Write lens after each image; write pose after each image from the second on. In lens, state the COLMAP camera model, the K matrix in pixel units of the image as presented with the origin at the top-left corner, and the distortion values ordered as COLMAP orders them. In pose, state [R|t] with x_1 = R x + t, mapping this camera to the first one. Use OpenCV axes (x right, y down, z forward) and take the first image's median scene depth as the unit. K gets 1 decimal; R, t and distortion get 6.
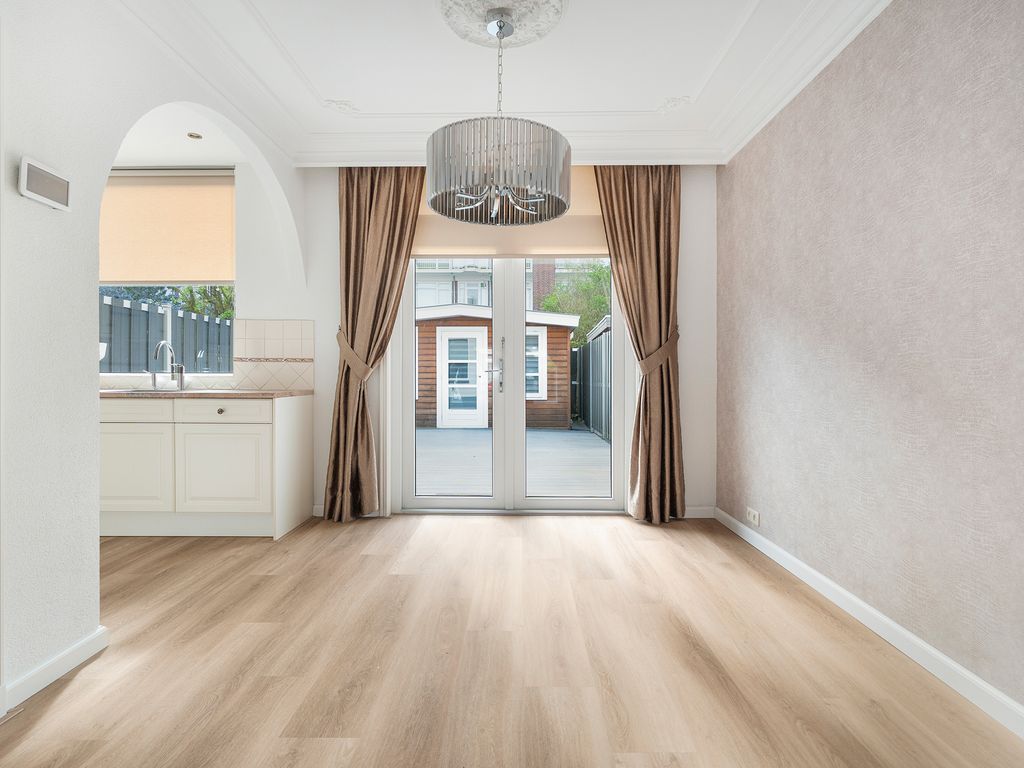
lens RADIAL K [[537.9, 0, 520.8], [0, 537.9, 378.6], [0, 0, 1]] dist [-0.003630, 0.003150]
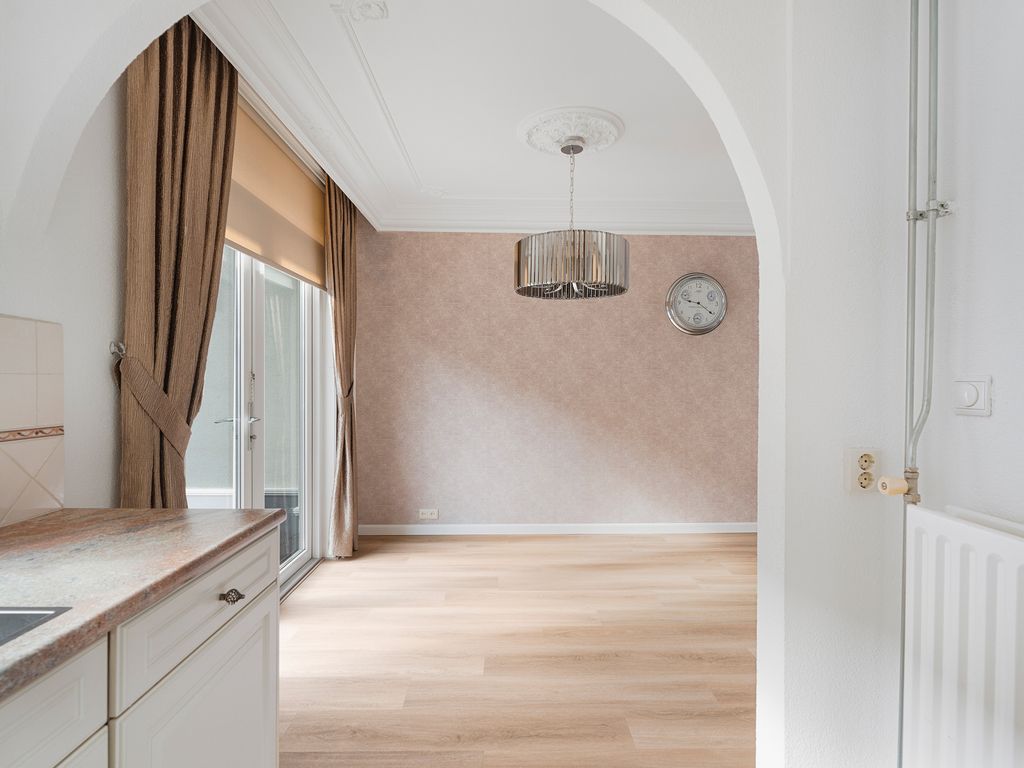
lens RADIAL K [[537.9, 0, 508.0], [0, 537.9, 391.1], [0, 0, 1]] dist [-0.003630, 0.003150]
pose [[-0.015455, -0.023341, 0.999608, -0.780064], [0.003200, 0.999721, 0.023393, -0.070310], [-0.999875, 0.003560, -0.015376, 0.706738]]
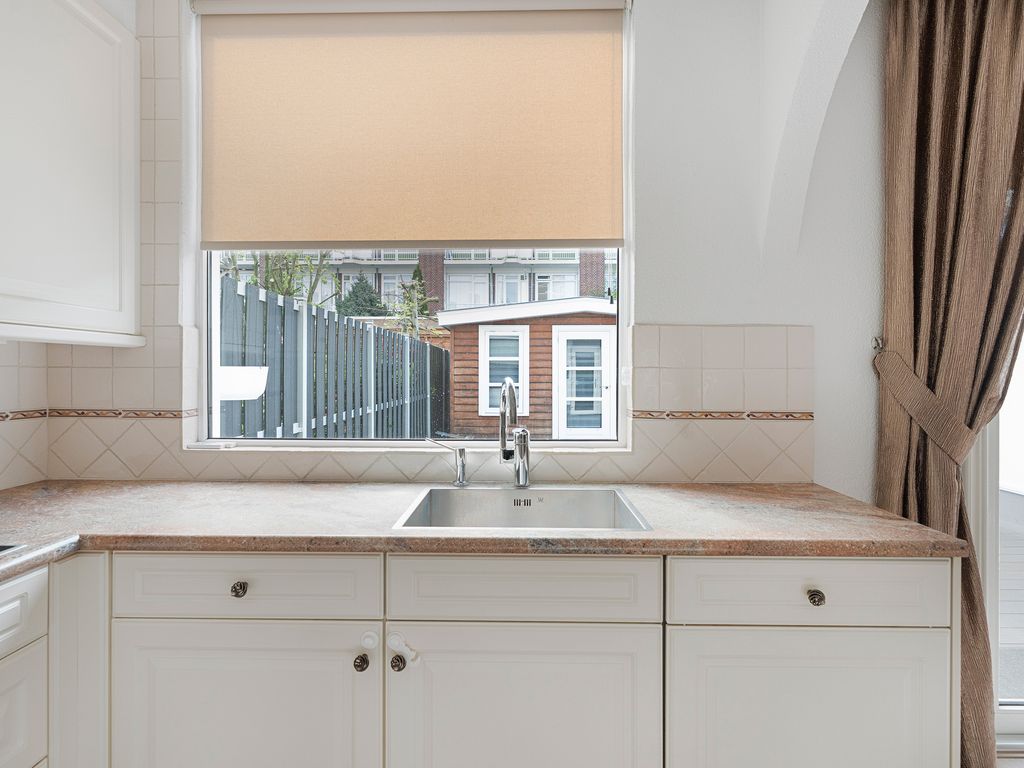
lens RADIAL K [[537.9, 0, 505.5], [0, 537.9, 381.0], [0, 0, 1]] dist [-0.003630, 0.003150]
pose [[0.999977, -0.002994, -0.006024, -0.648554], [0.003075, 0.999903, 0.013555, -0.070970], [0.005983, -0.013573, 0.999890, 0.565443]]
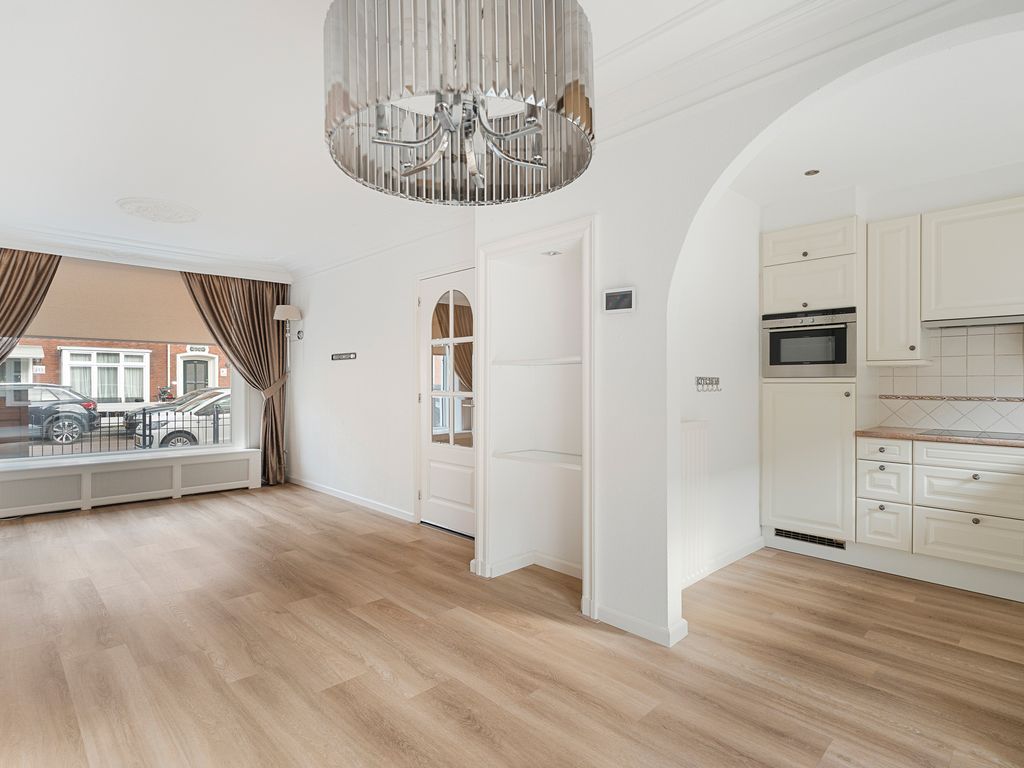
lens RADIAL K [[537.9, 0, 514.1], [0, 537.9, 377.7], [0, 0, 1]] dist [-0.003630, 0.003150]
pose [[-0.712773, -0.009254, -0.701334, 0.191272], [-0.008157, 0.999955, -0.004903, -0.061505], [0.701347, 0.002226, -0.712816, 0.868616]]
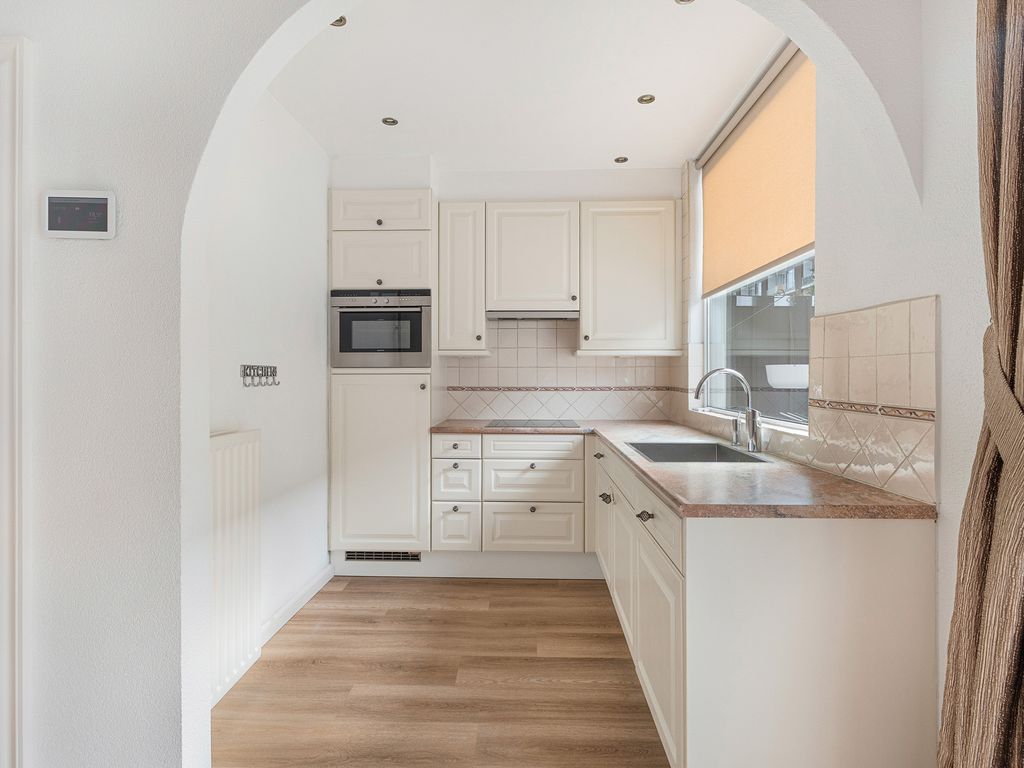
lens RADIAL K [[537.9, 0, 511.2], [0, 537.9, 375.3], [0, 0, 1]] dist [-0.003630, 0.003150]
pose [[-0.020465, -0.003509, -0.999784, -0.052995], [-0.005366, 0.999980, -0.003400, -0.057442], [0.999776, 0.005295, -0.020483, 0.760213]]
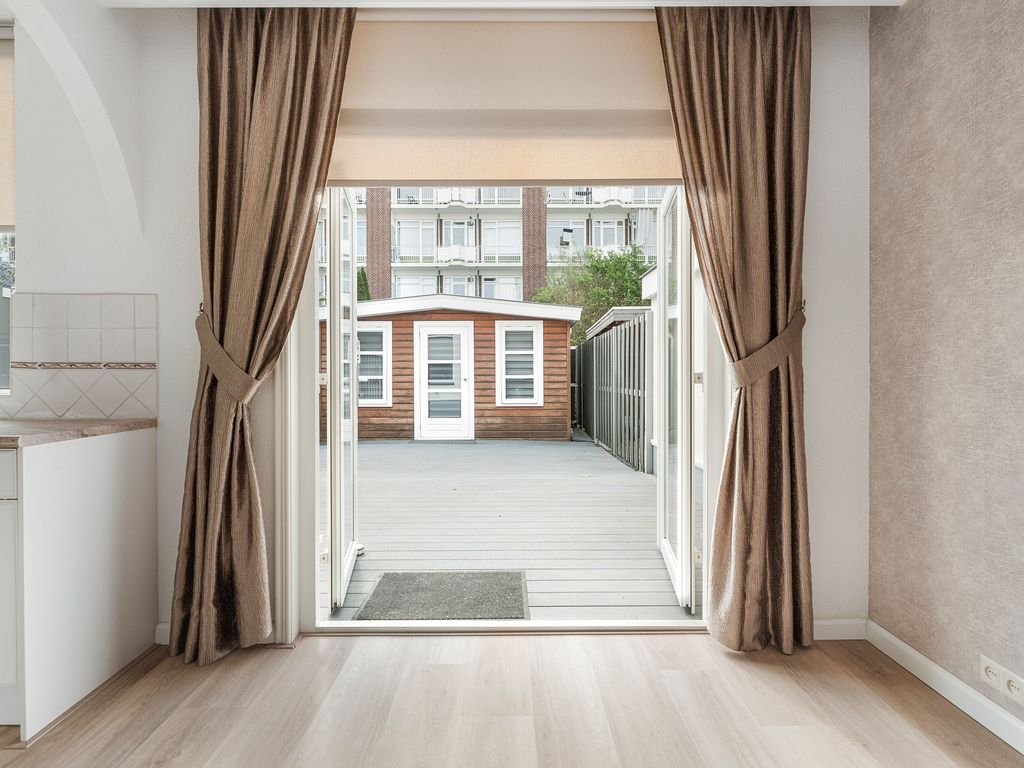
lens RADIAL K [[537.9, 0, 519.1], [0, 537.9, 369.9], [0, 0, 1]] dist [-0.003630, 0.003150]
pose [[0.999828, -0.004337, 0.018017, -0.017430], [0.004588, 0.999892, -0.013963, -0.020505], [-0.017954, 0.014043, 0.999740, 0.440658]]
